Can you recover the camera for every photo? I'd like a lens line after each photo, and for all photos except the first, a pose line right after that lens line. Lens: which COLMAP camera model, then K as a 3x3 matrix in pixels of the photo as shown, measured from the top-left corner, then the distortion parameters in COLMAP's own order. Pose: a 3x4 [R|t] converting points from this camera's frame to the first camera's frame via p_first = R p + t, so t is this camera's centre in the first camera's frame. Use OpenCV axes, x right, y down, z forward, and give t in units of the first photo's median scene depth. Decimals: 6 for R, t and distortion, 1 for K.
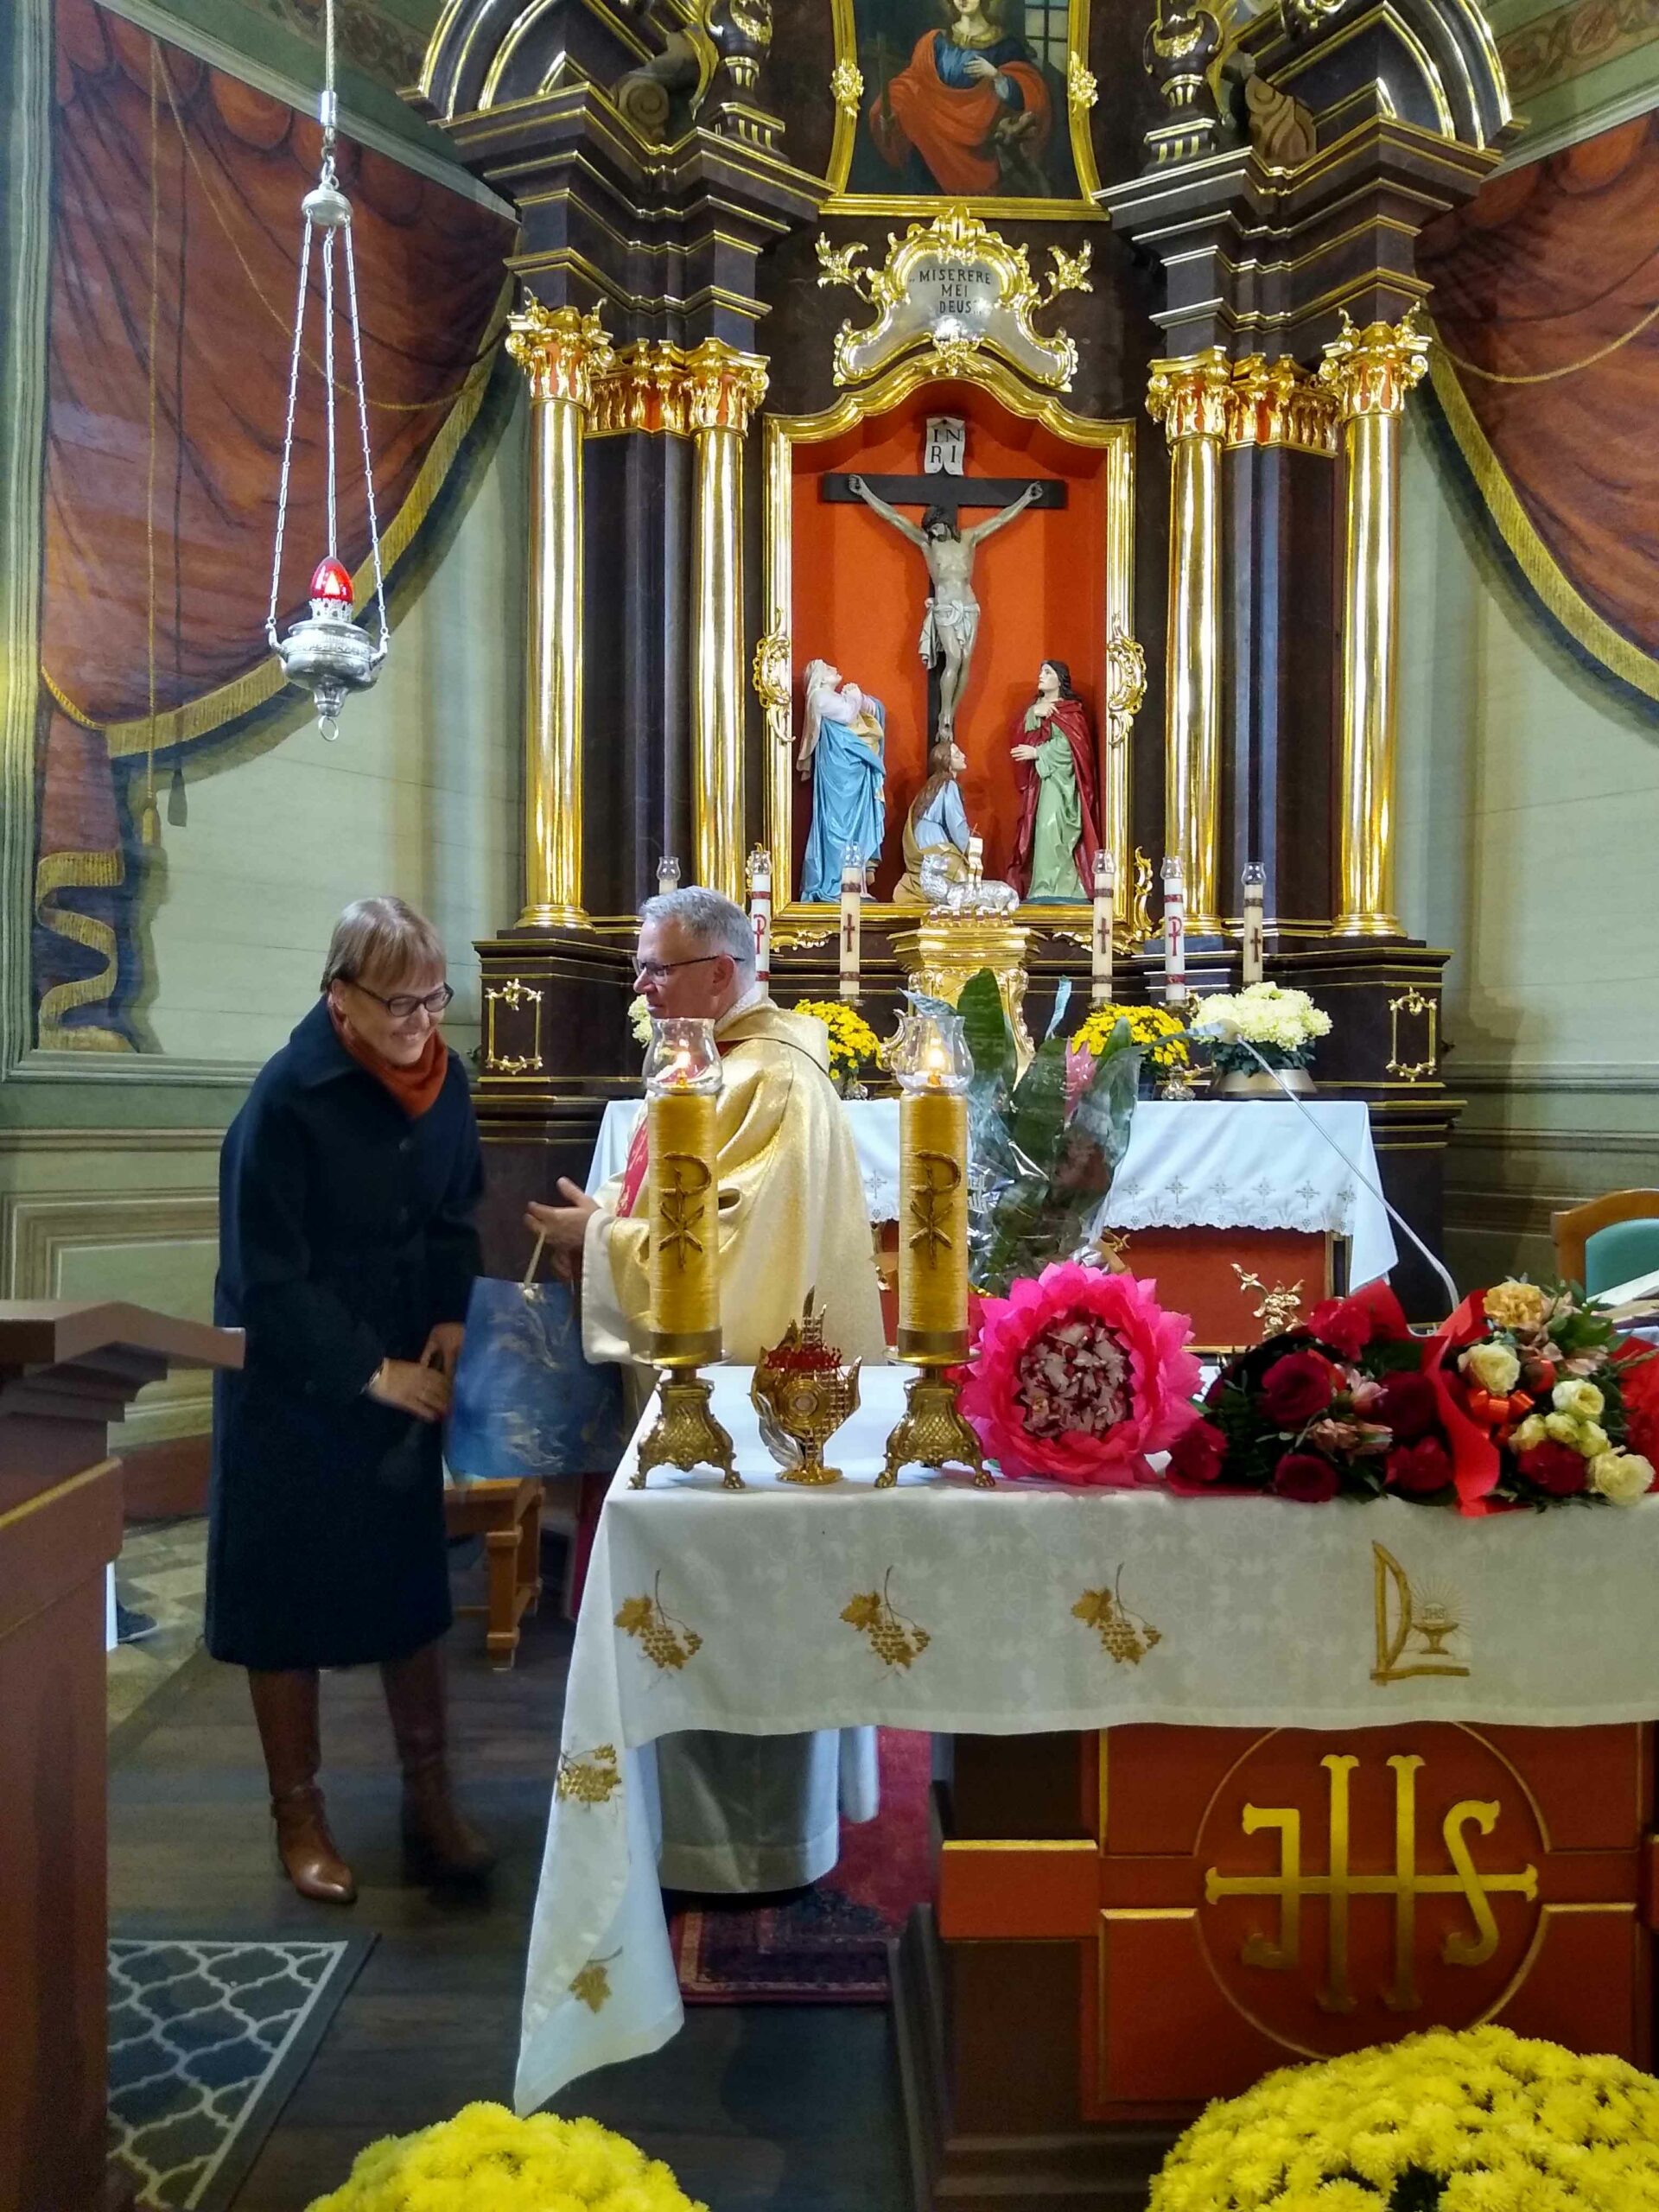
lens RADIAL K [[1697.9, 0, 826.5], [0, 1697.9, 1111.4], [0, 0, 1]] dist [0.093146, -0.150941]
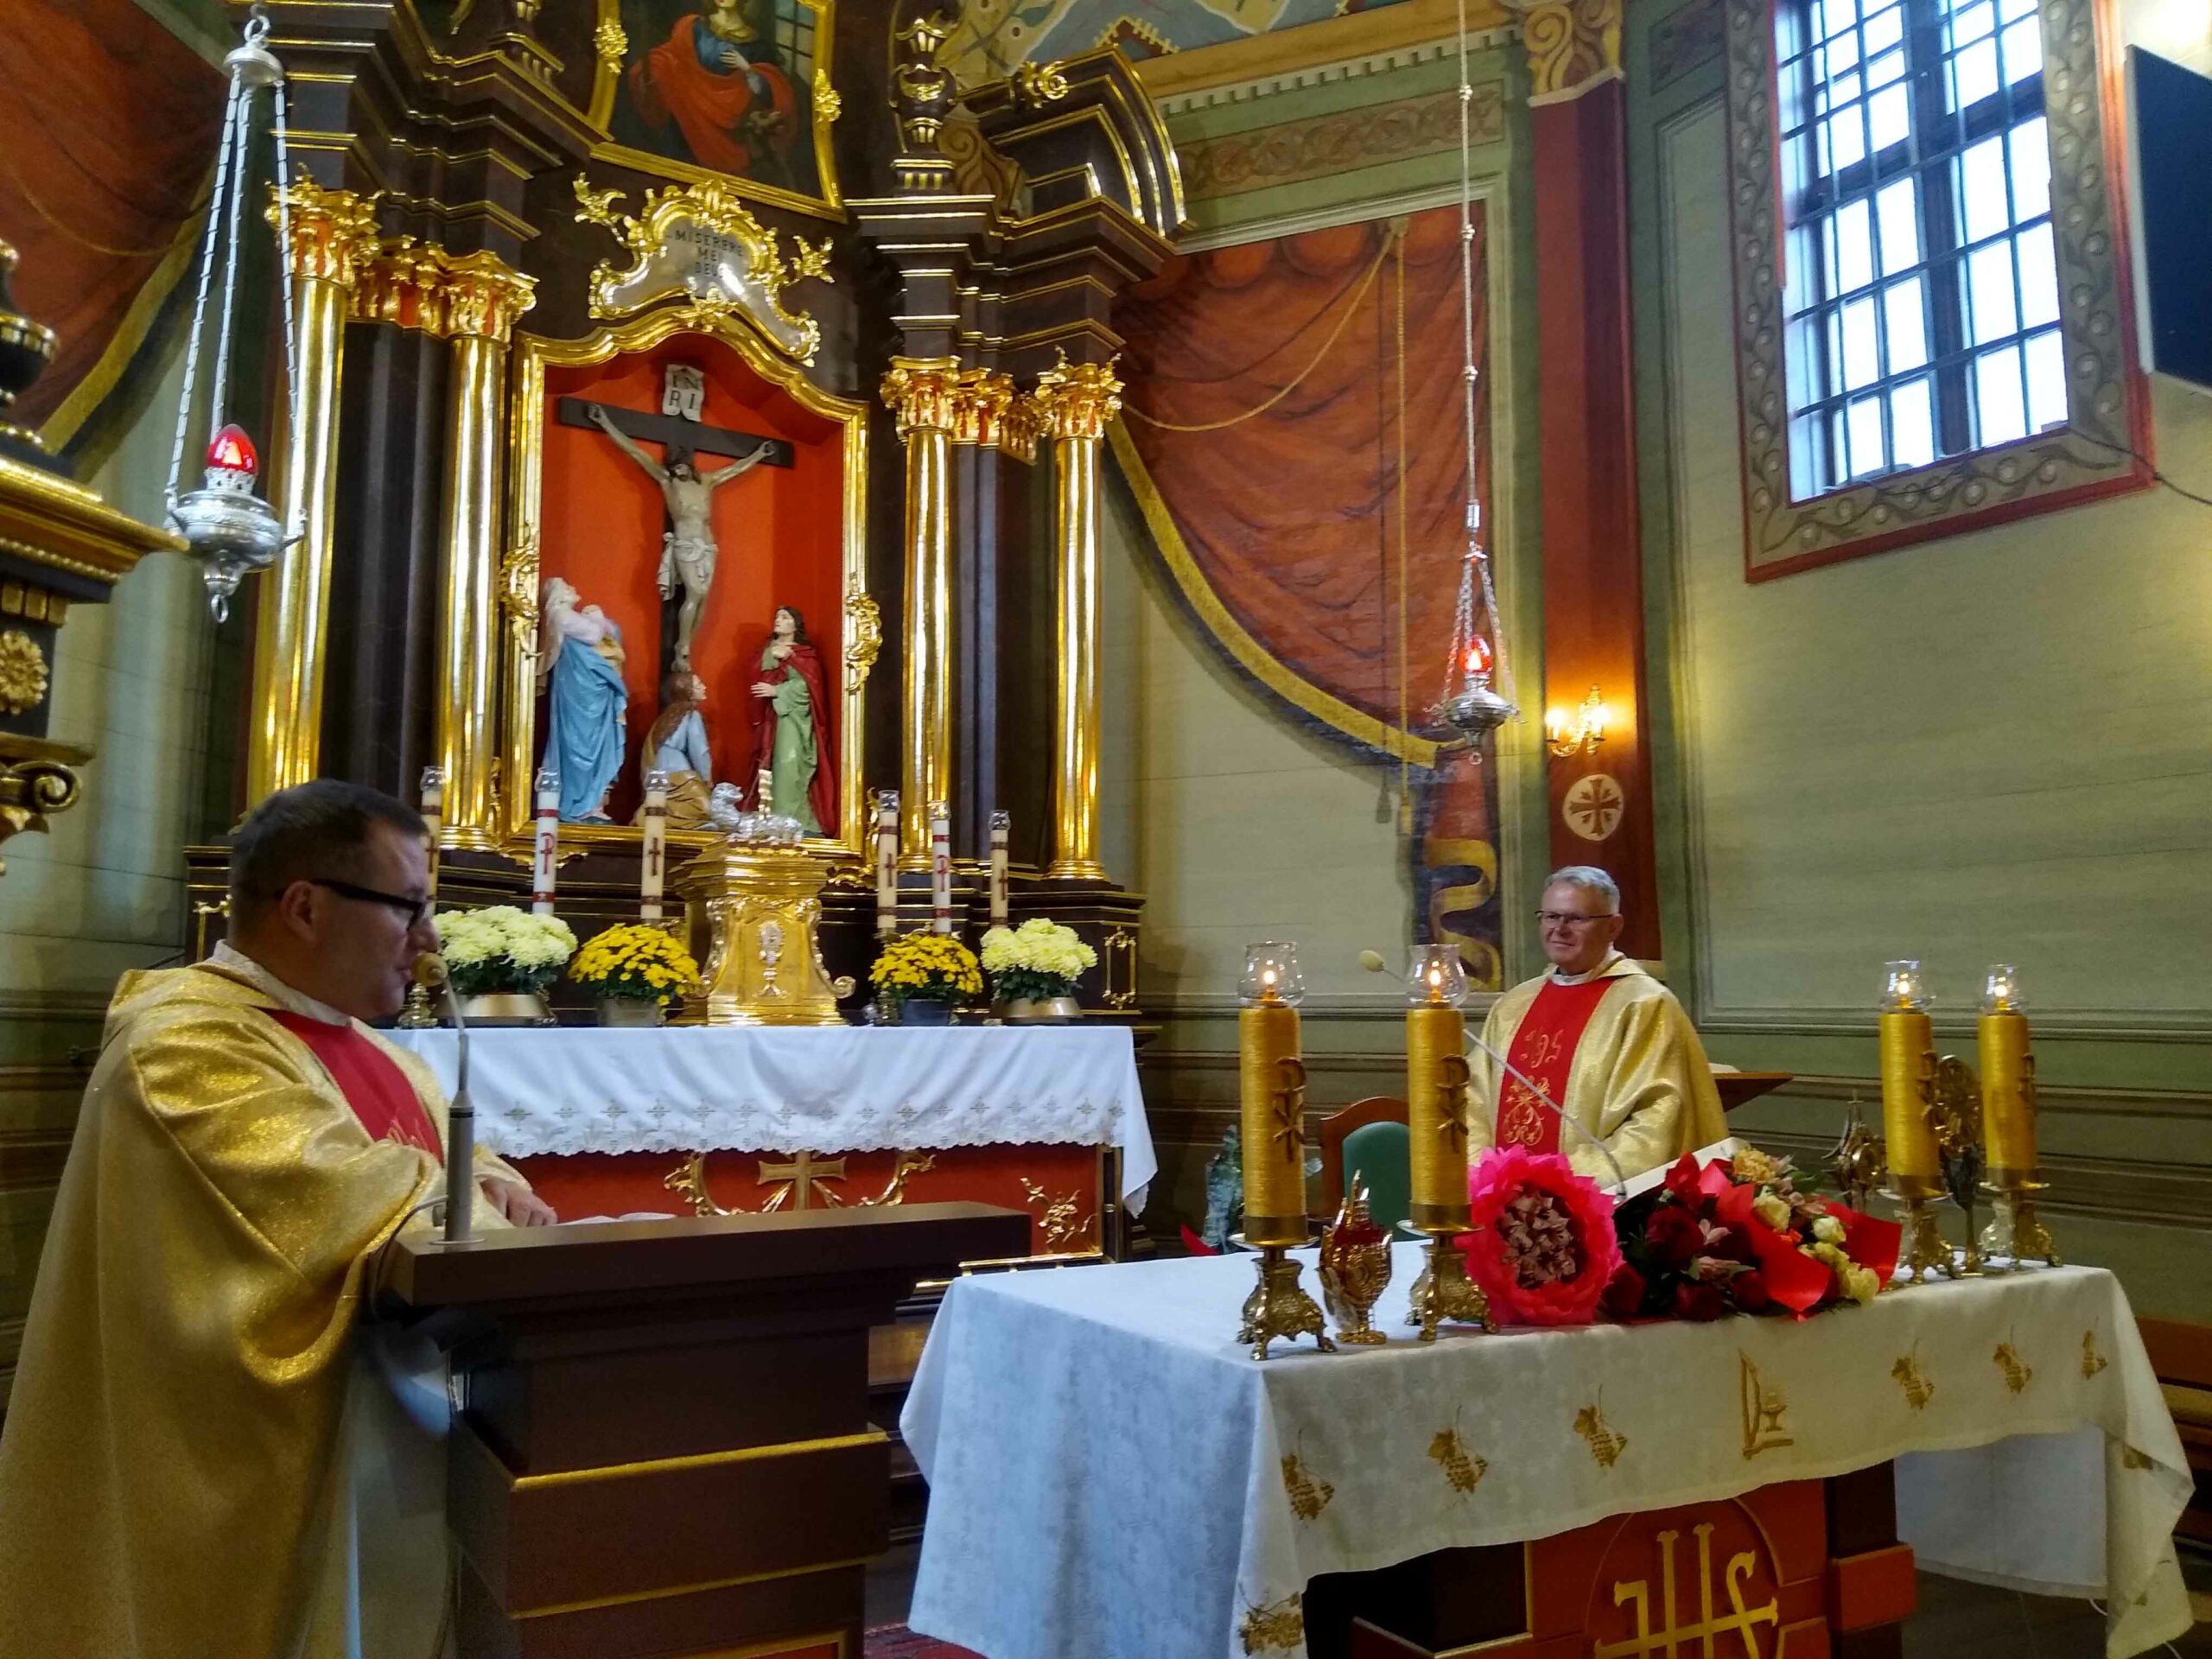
lens RADIAL K [[1707.1, 0, 1096.5], [0, 1707.1, 832.0], [0, 0, 1]] dist [0.098095, -0.159278]
pose [[0.879441, 0.051353, 0.473229, -0.214298], [0.007451, 0.992557, -0.121554, 0.003479], [-0.475949, 0.110426, 0.872513, 0.006024]]
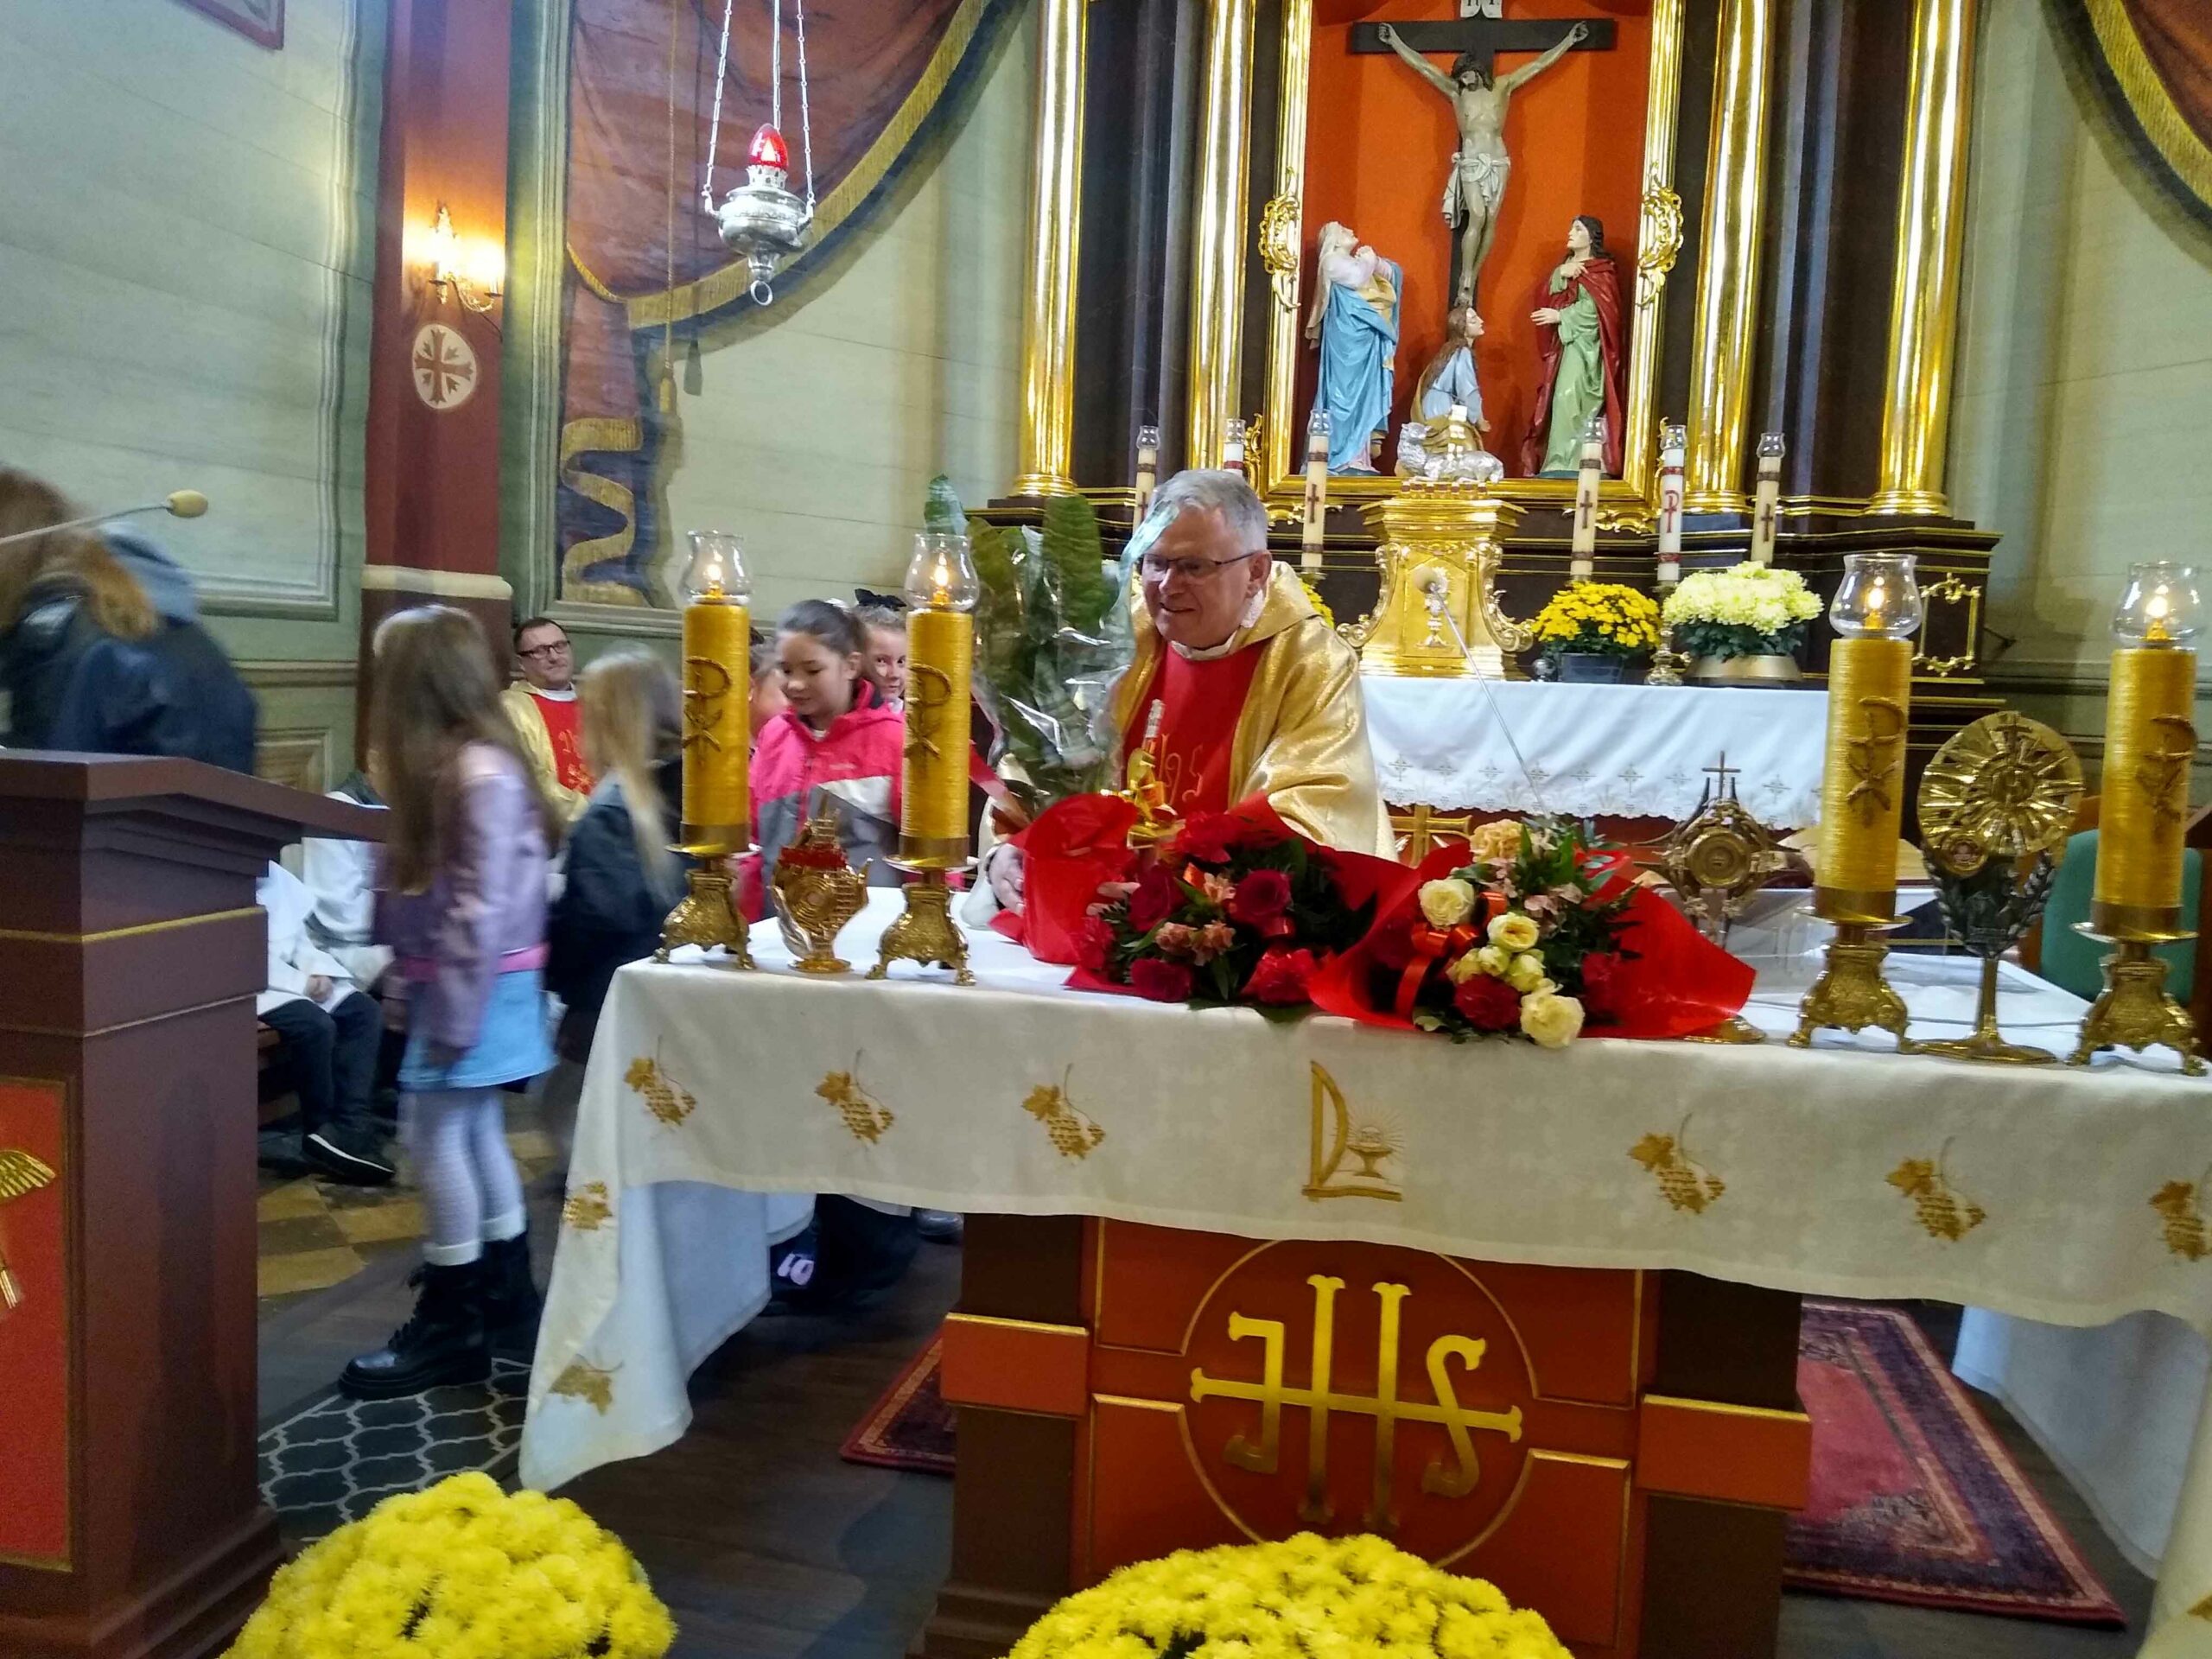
lens RADIAL K [[1701.5, 0, 1112.3], [0, 1701.5, 831.3], [0, 0, 1]] dist [0.096778, -0.160963]
pose [[0.974573, 0.054374, -0.217373, 0.114926], [-0.038460, 0.996306, 0.076783, 0.011344], [0.220745, -0.066470, 0.973064, -0.000487]]
